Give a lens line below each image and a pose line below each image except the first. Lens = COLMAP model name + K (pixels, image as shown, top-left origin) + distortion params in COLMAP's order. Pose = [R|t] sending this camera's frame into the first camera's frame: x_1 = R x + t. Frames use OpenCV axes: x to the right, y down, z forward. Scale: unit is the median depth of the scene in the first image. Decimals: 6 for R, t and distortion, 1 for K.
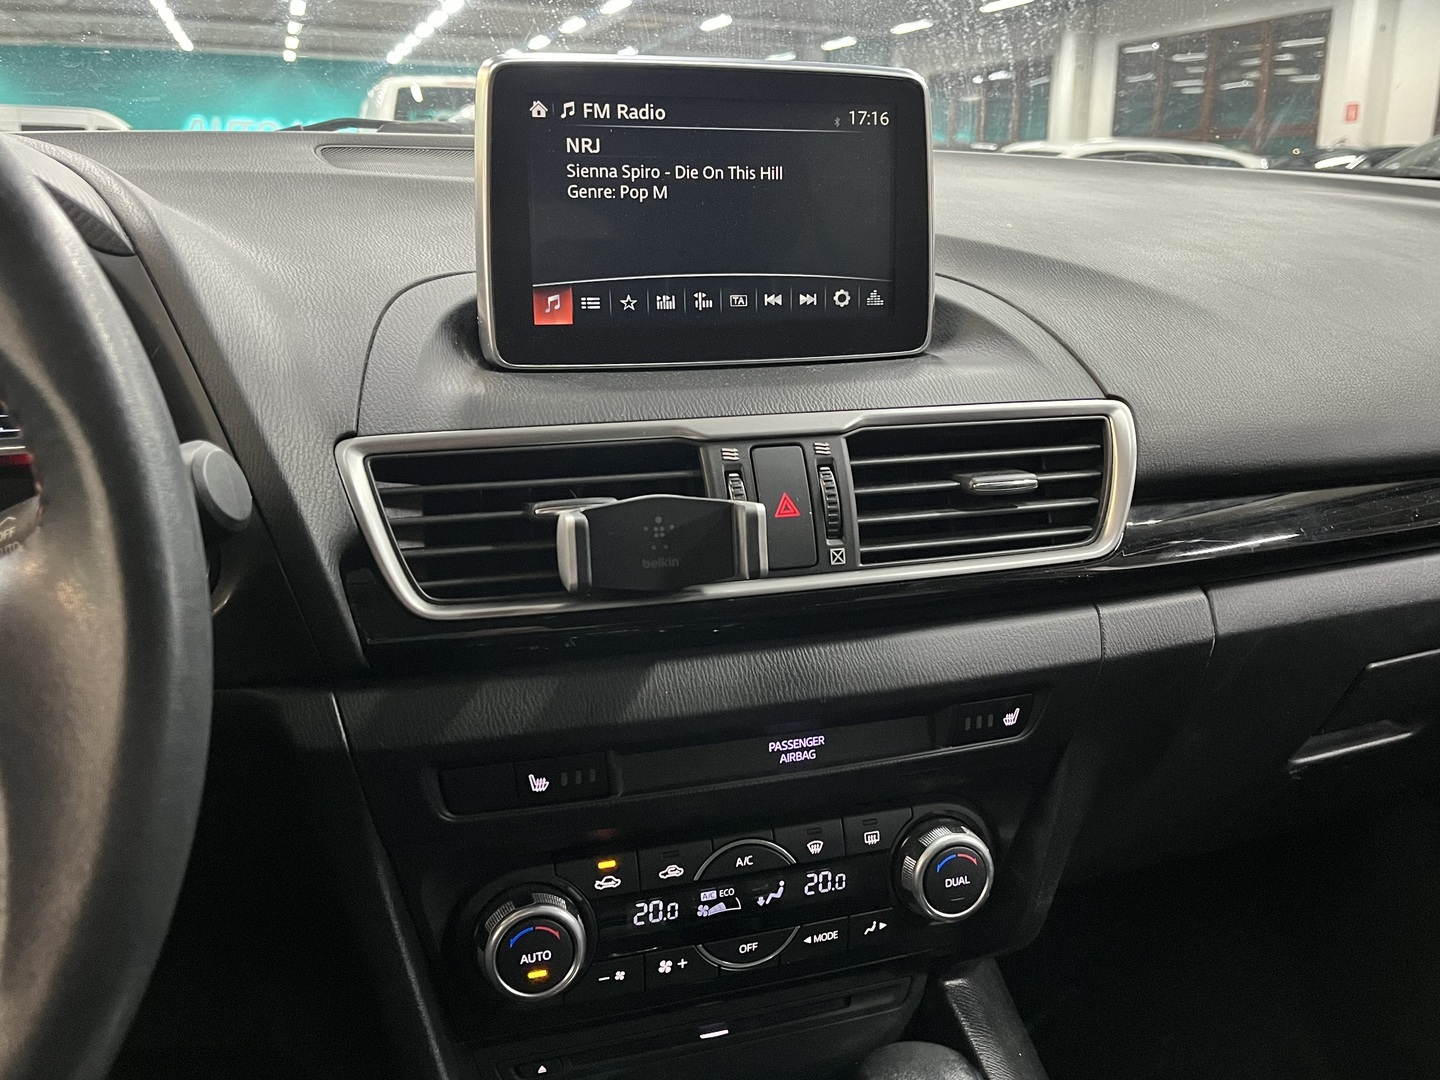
lens RADIAL K [[1244.3, 0, 723.2], [0, 1244.3, 596.4], [0, 0, 1]] dist [0.084283, 0.000526]
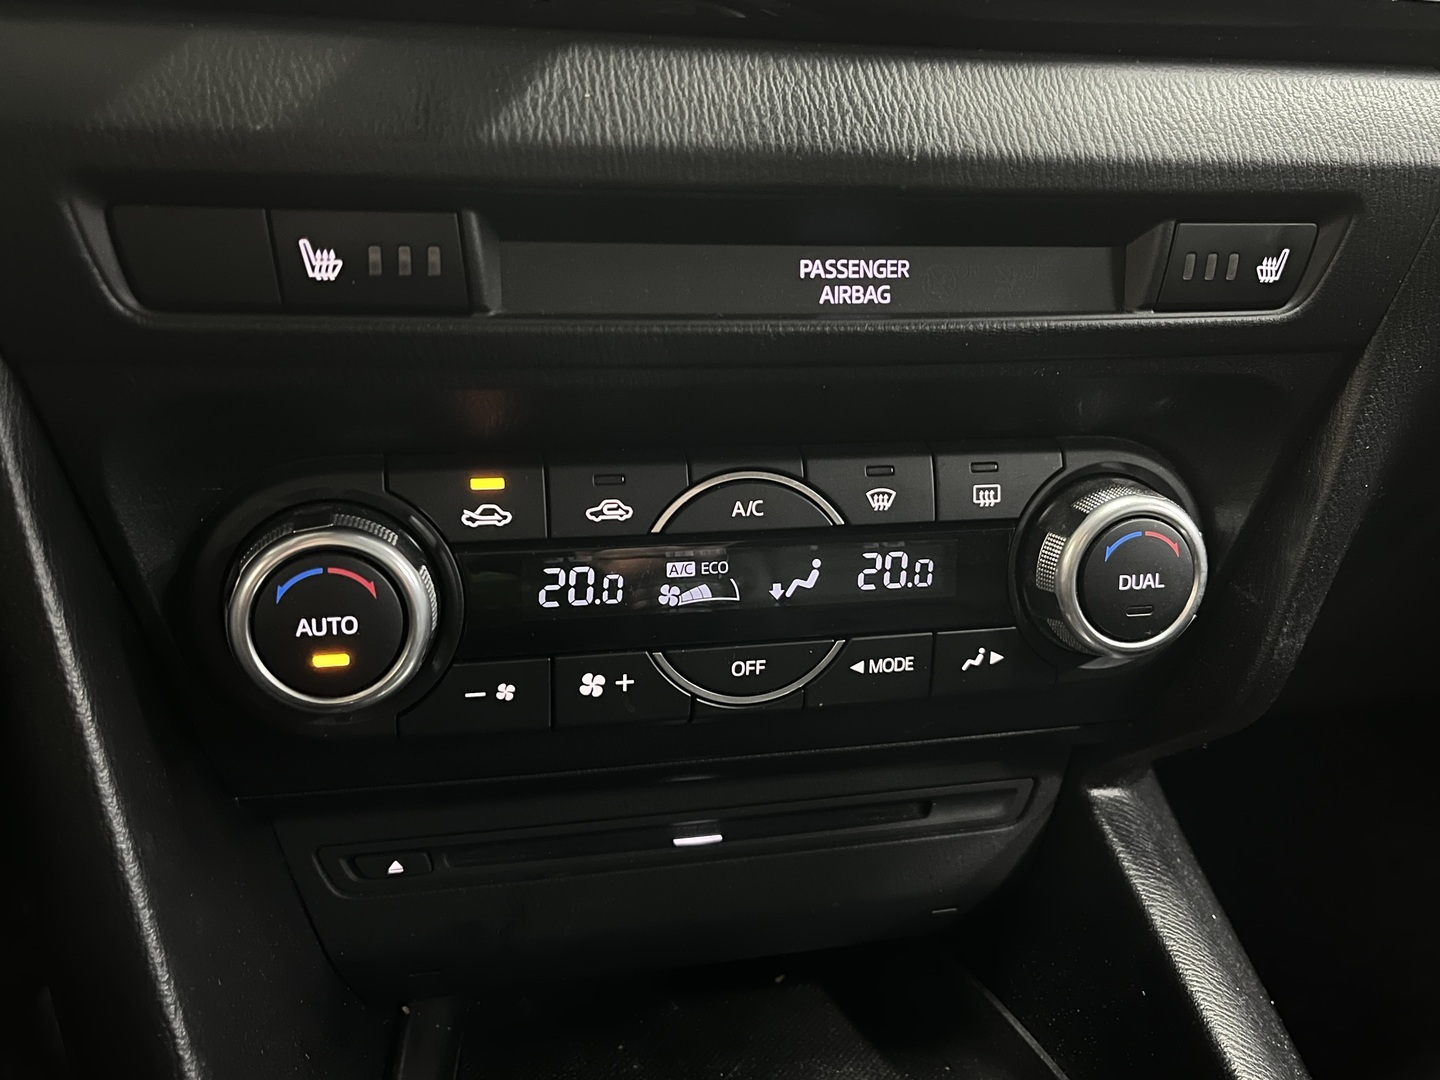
lens RADIAL K [[1251.8, 0, 720.0], [0, 1251.8, 540.0], [0, 0, 1]] dist [0.131628, -0.272708]
pose [[0.995296, 0.053770, -0.080585, 0.049360], [-0.051648, 0.998267, 0.028188, 0.209852], [0.081961, -0.023893, 0.996349, 0.450730]]
